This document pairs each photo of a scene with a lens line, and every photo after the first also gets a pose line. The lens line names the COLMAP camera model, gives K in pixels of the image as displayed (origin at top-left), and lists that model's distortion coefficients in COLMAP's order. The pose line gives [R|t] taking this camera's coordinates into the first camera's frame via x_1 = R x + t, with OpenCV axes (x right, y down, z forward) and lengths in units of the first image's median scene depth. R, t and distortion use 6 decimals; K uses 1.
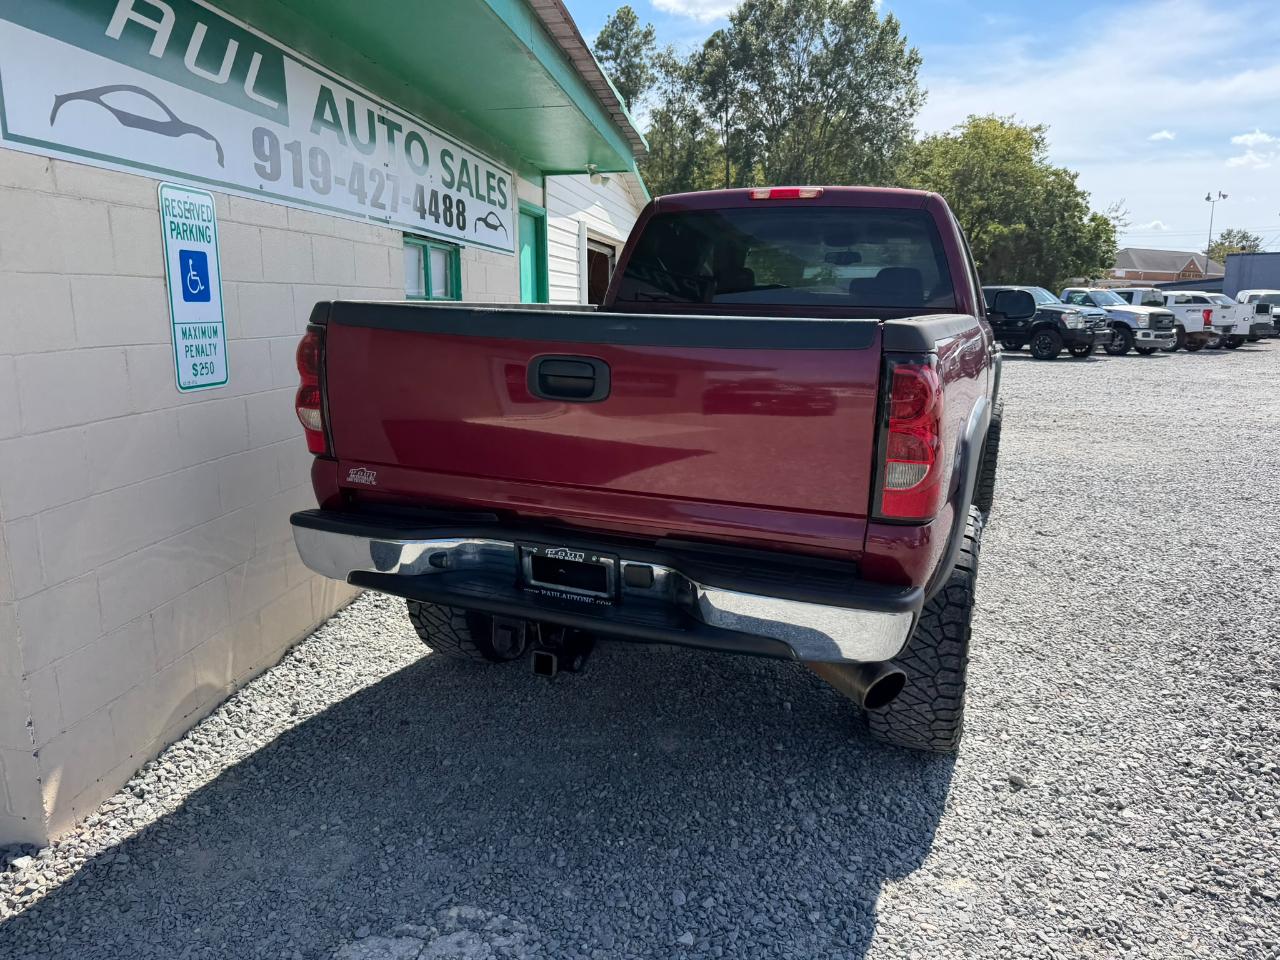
lens RADIAL K [[900.1, 0, 644.9], [0, 900.1, 492.9], [0, 0, 1]] dist [0.031366, -0.038582]
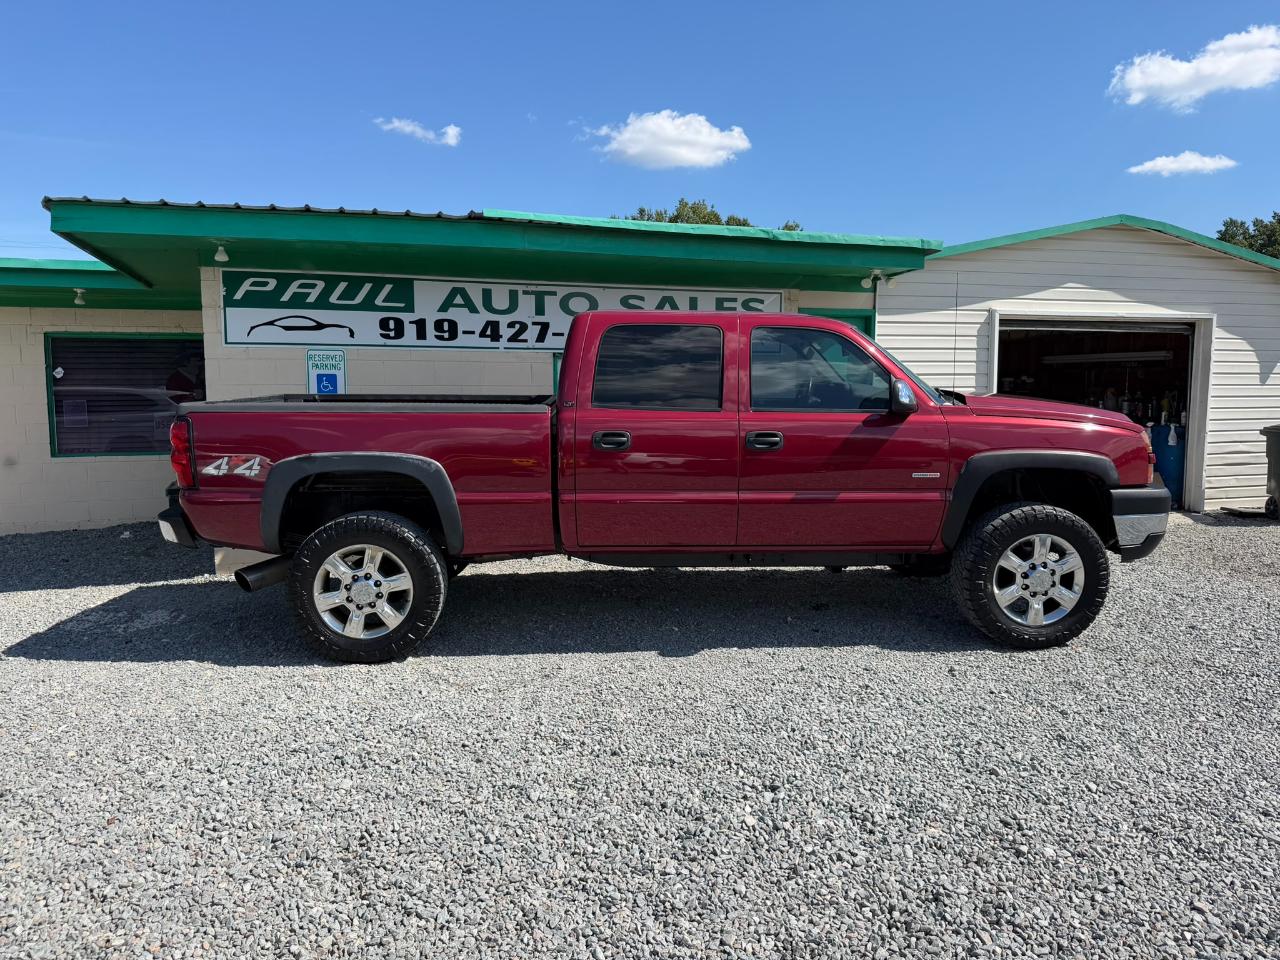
lens RADIAL K [[880.2, 0, 650.8], [0, 880.2, 484.6], [0, 0, 1]] dist [0.156828, -0.273428]
pose [[0.421877, 0.090331, -0.902142, 1.845991], [-0.180825, 0.983417, 0.013908, -0.143906], [0.888438, 0.157262, 0.431215, 0.682551]]
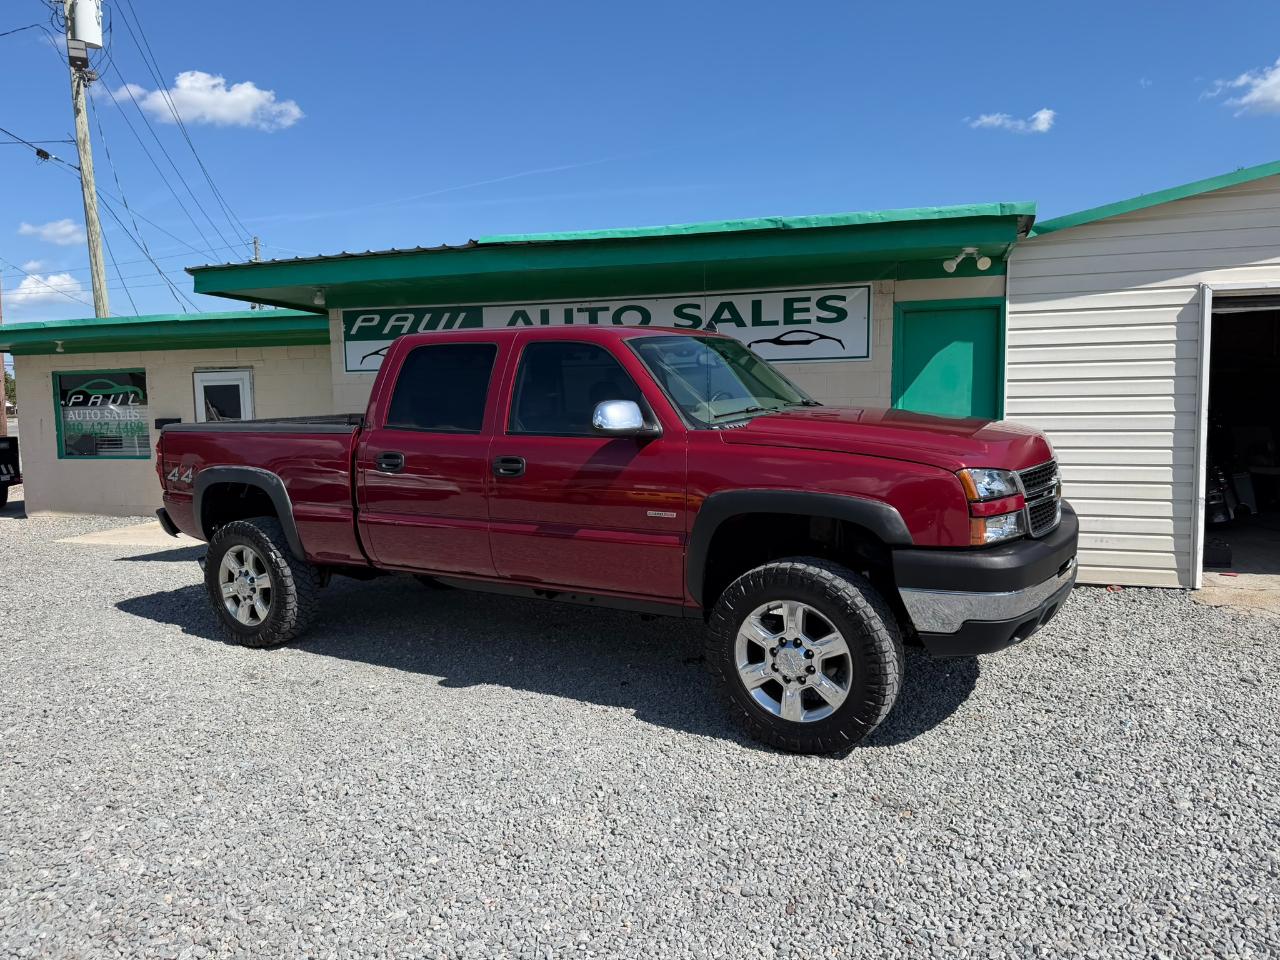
lens RADIAL K [[884.6, 0, 660.1], [0, 884.6, 498.1], [0, 0, 1]] dist [0.105804, -0.153410]
pose [[-0.153874, 0.105006, -0.982495, 1.890985], [-0.186015, 0.973480, 0.133175, -0.408707], [0.970423, 0.203251, -0.130260, 1.898614]]
